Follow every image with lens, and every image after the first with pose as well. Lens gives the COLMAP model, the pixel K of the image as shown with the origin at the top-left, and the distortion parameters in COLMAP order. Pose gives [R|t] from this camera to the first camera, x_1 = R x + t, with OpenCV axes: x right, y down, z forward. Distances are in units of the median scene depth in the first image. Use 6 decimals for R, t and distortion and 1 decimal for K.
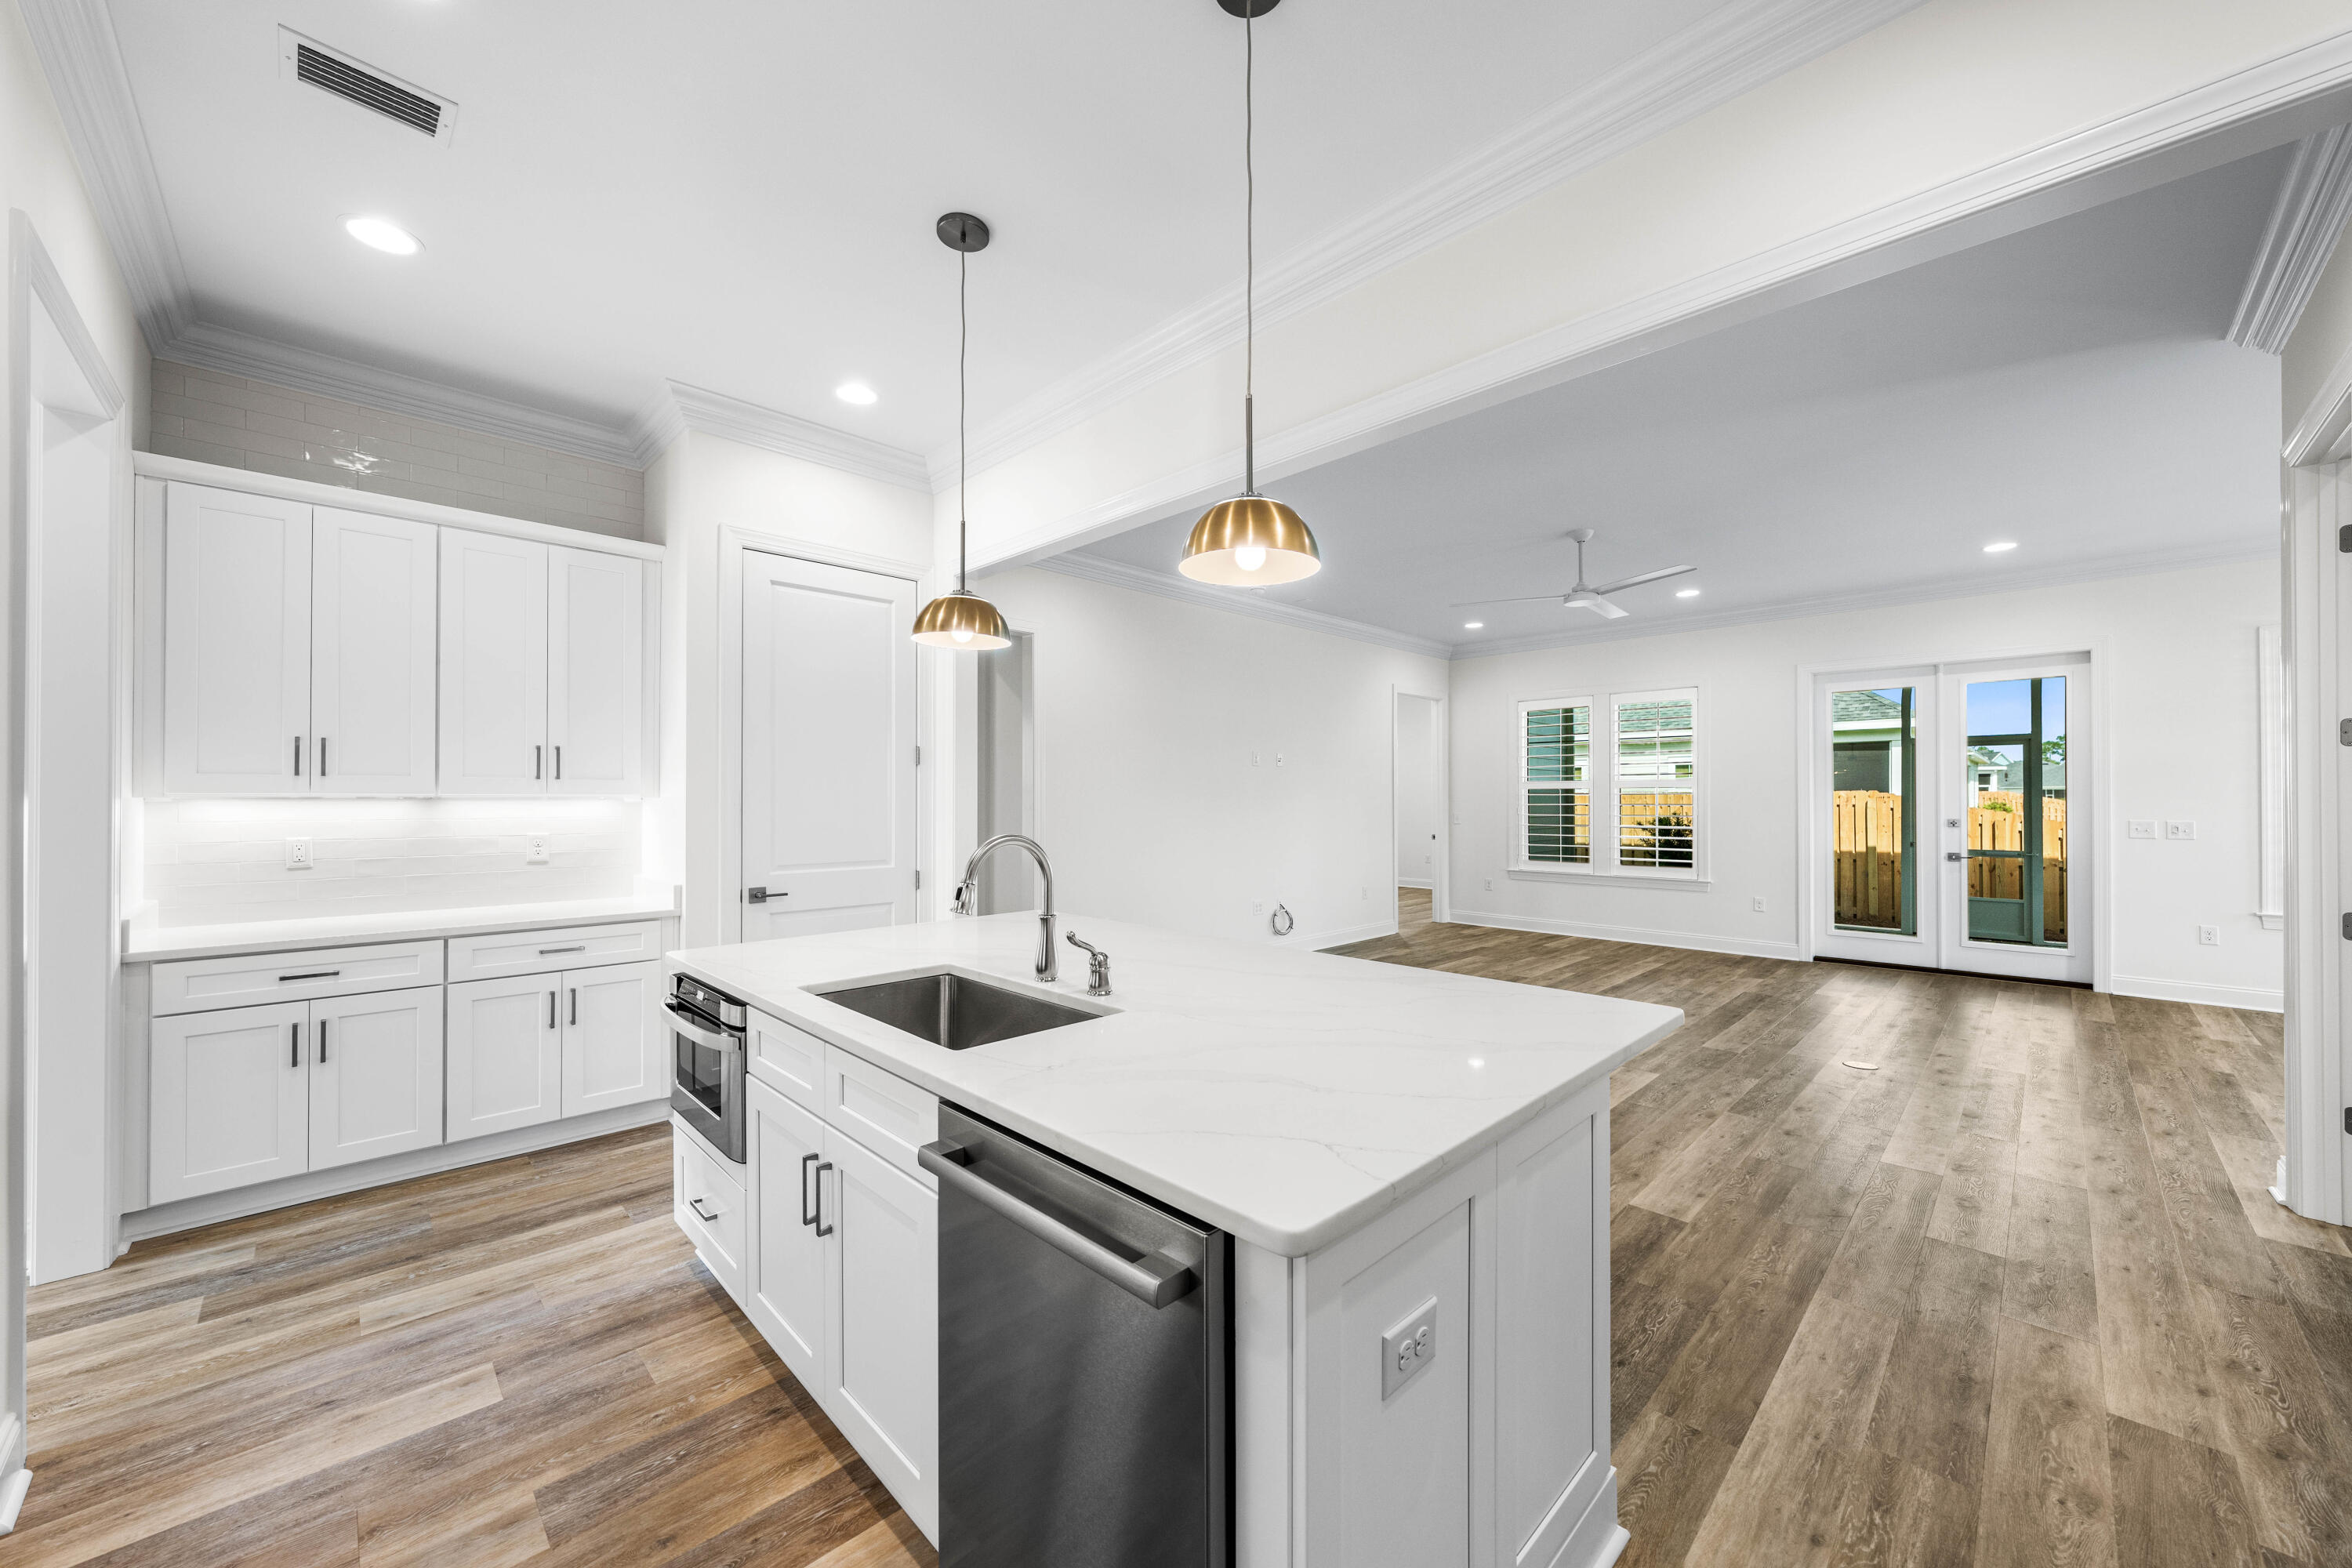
lens RADIAL K [[856.9, 0, 1178.0], [0, 856.9, 795.9], [0, 0, 1]] dist [-0.004358, 0.001092]
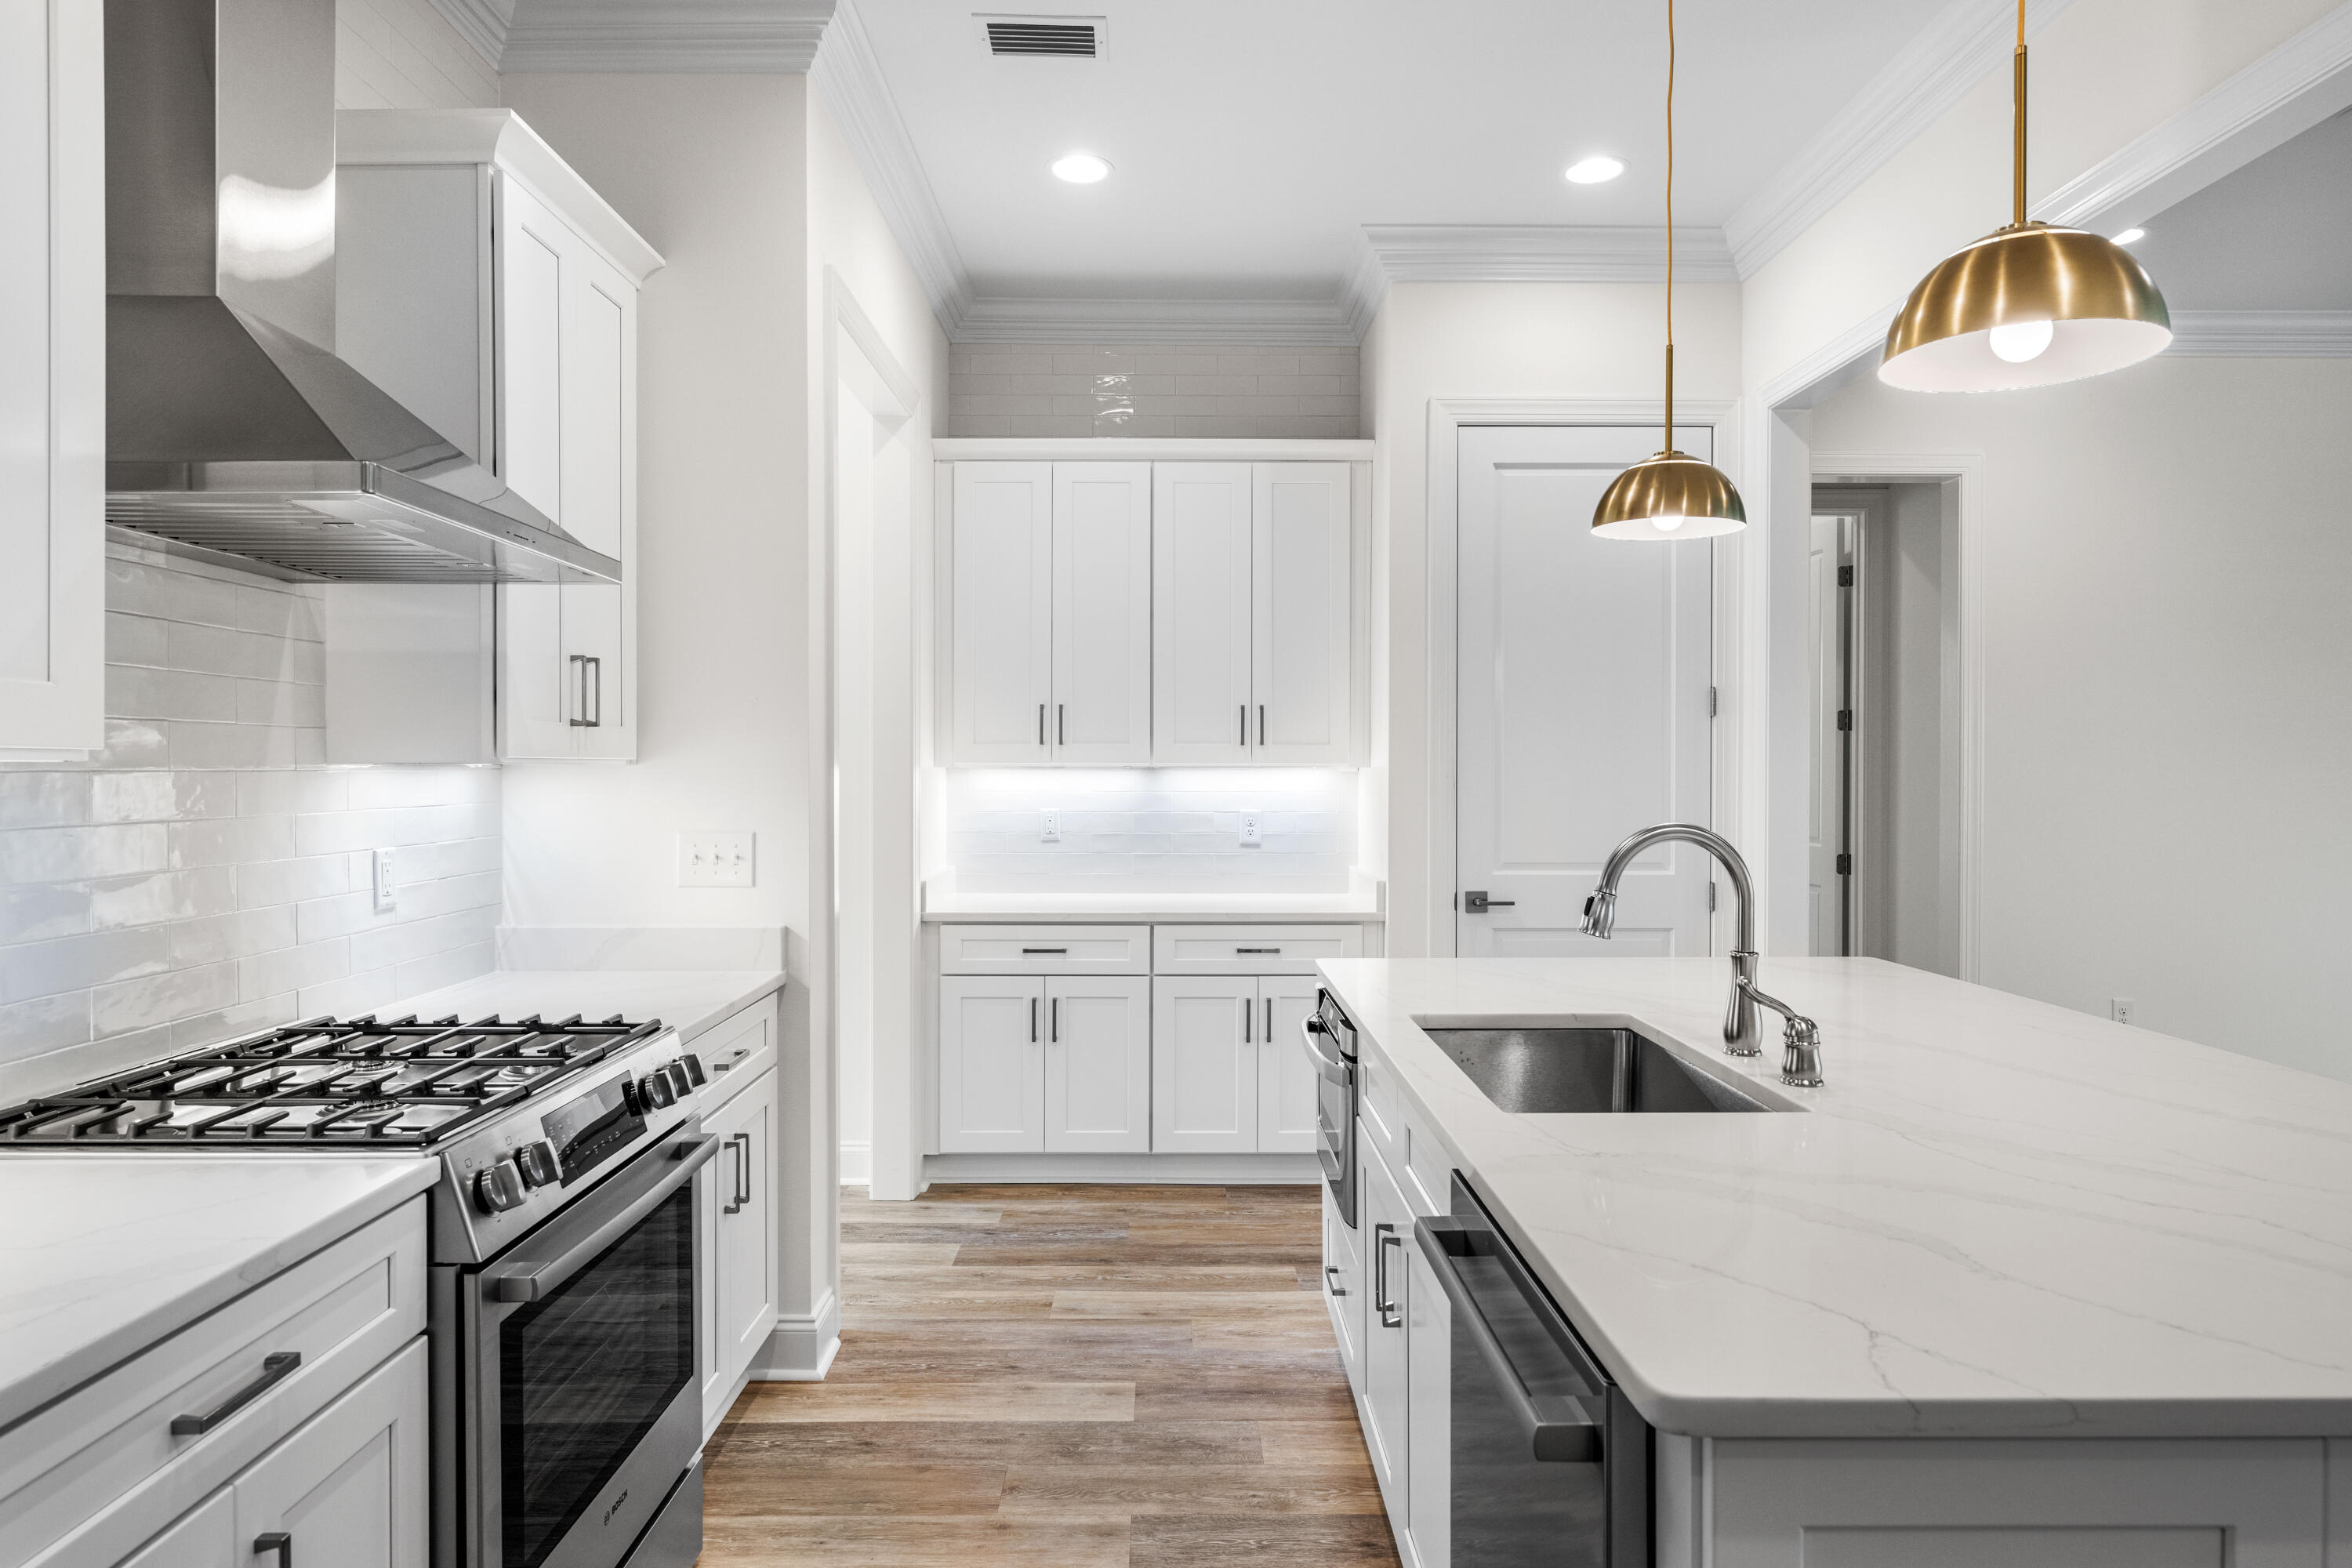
lens RADIAL K [[1387.5, 0, 1184.0], [0, 1387.5, 780.5], [0, 0, 1]] dist [0.002624, -0.000221]
pose [[0.718469, 0.006487, -0.695529, 0.222241], [0.001727, 0.999937, 0.011109, -0.000522], [0.695557, -0.009183, 0.718412, -0.025442]]
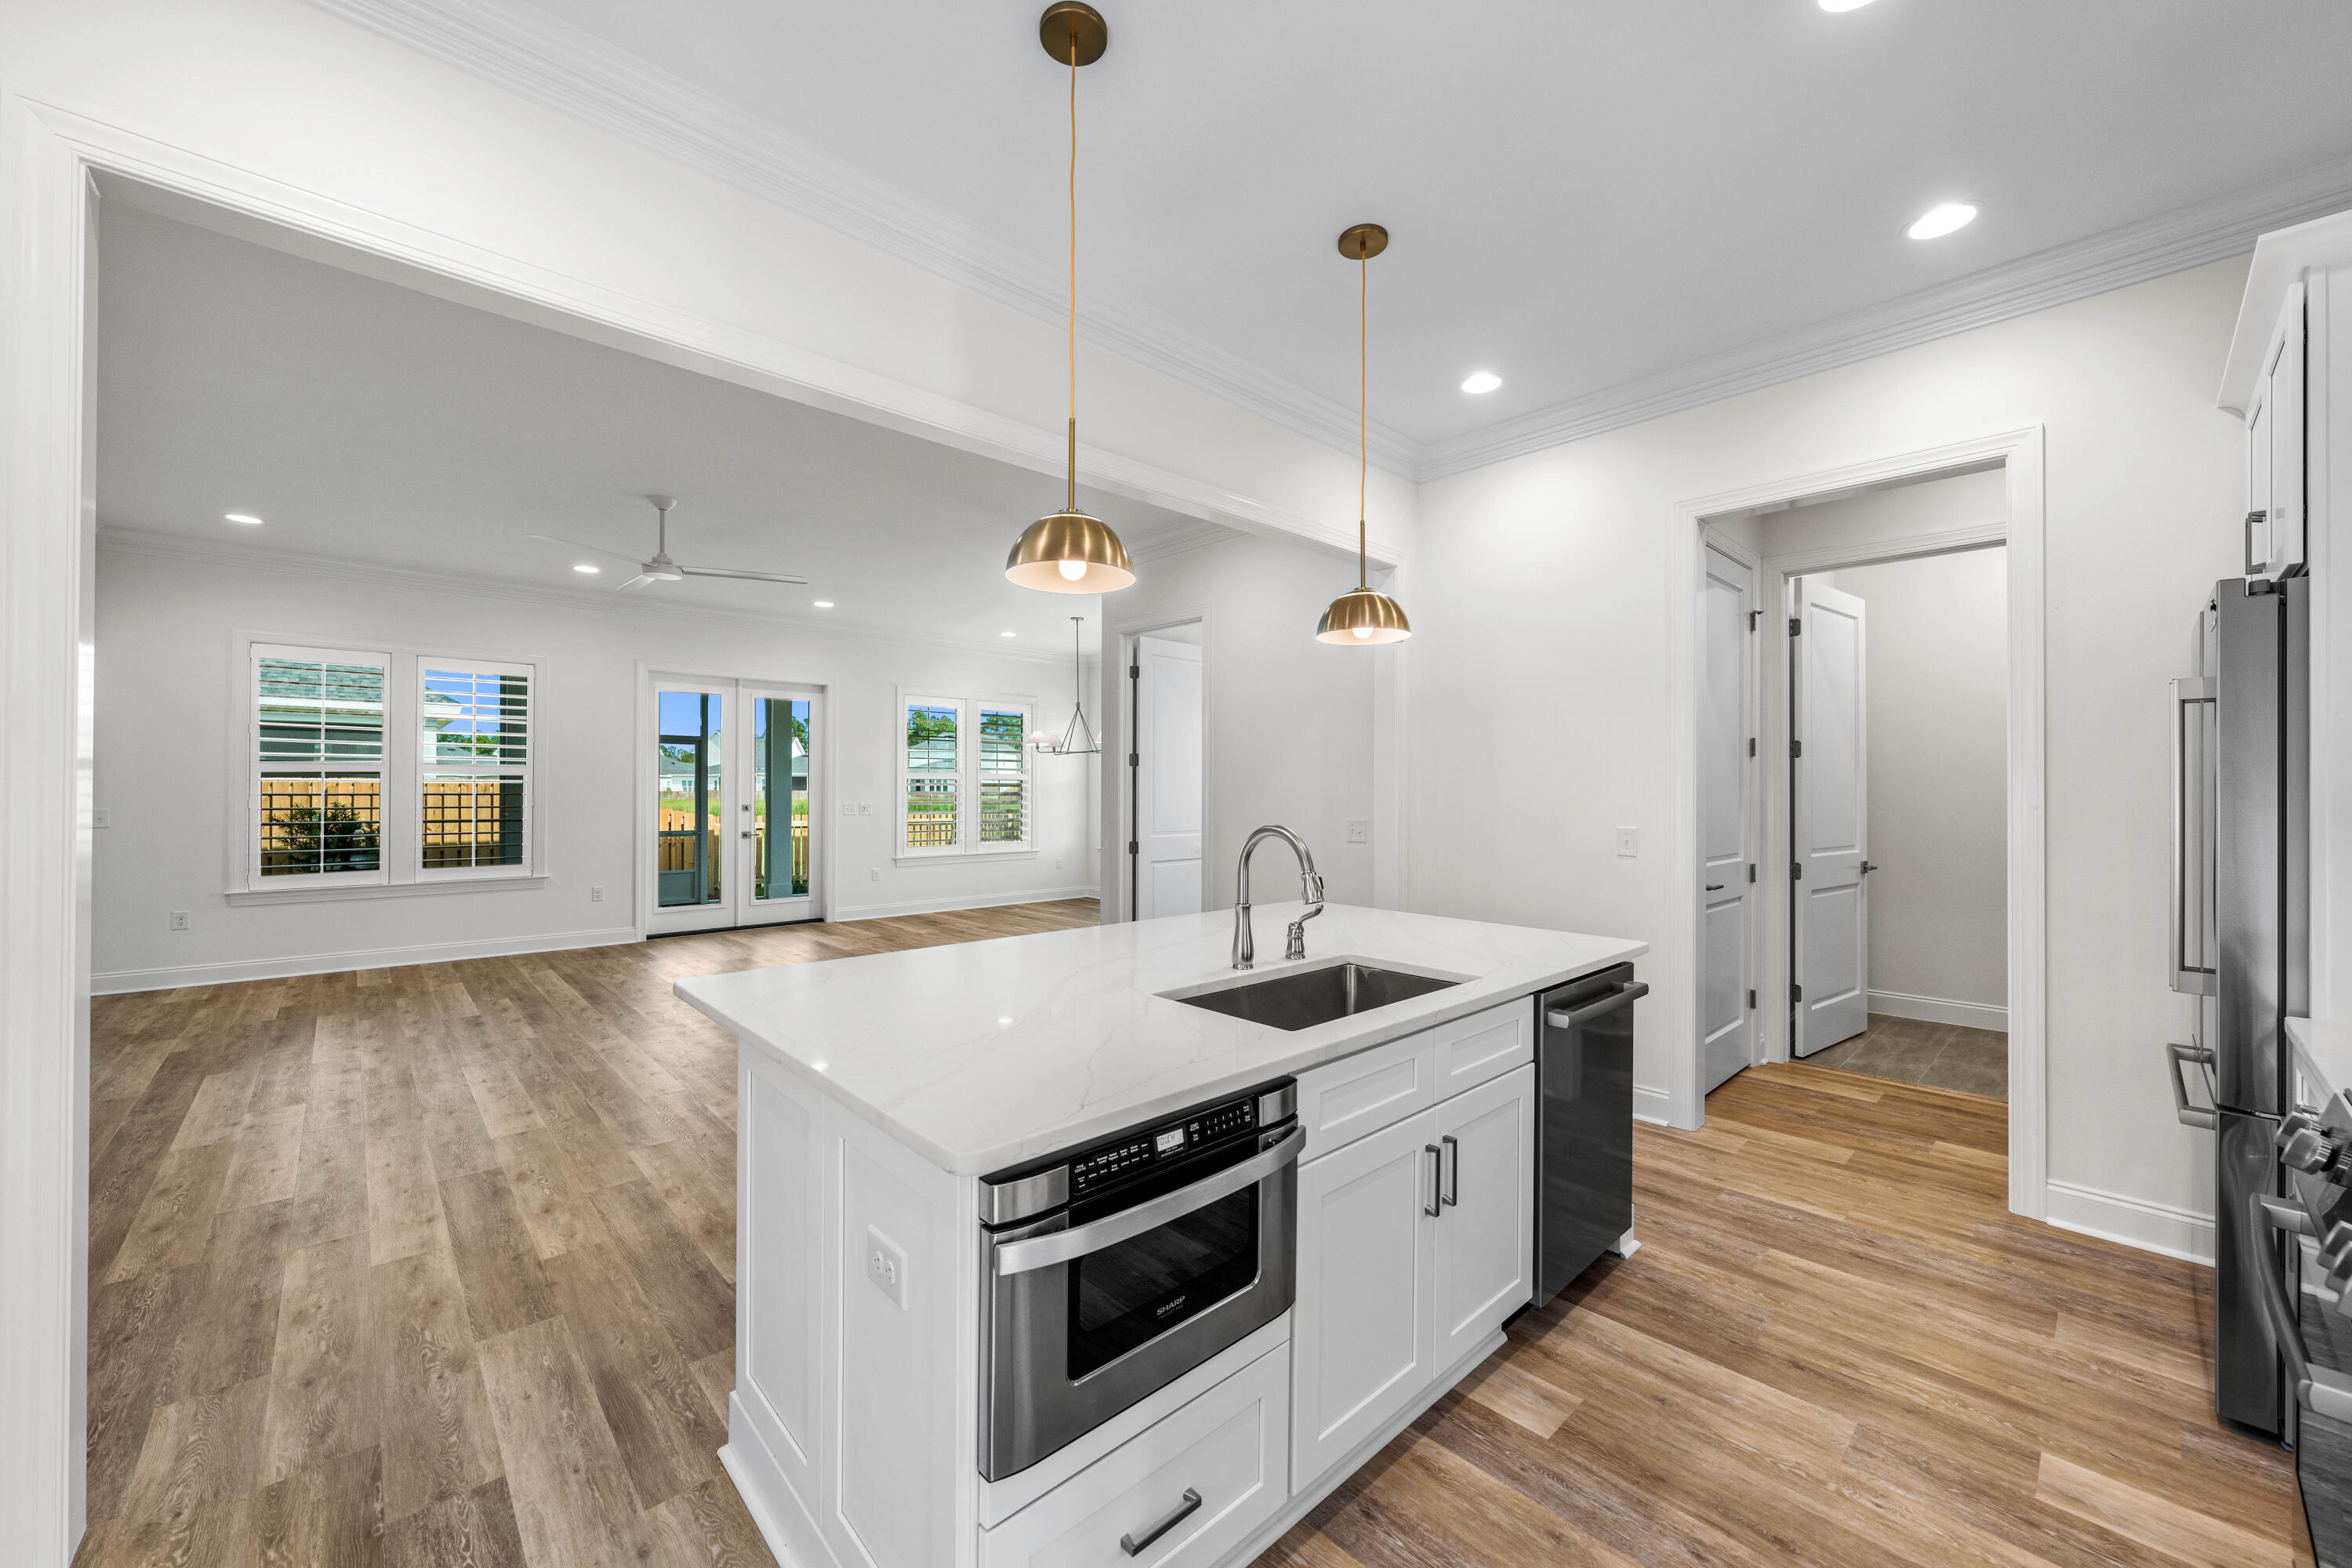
lens RADIAL K [[903.6, 0, 1167.5], [0, 903.6, 797.9], [0, 0, 1]] dist [-0.006122, 0.000024]
pose [[0.030950, -0.006638, 0.999499, -1.034413], [-0.009049, 0.999935, 0.006921, 0.004512], [-0.999480, -0.009259, 0.030888, 0.892185]]
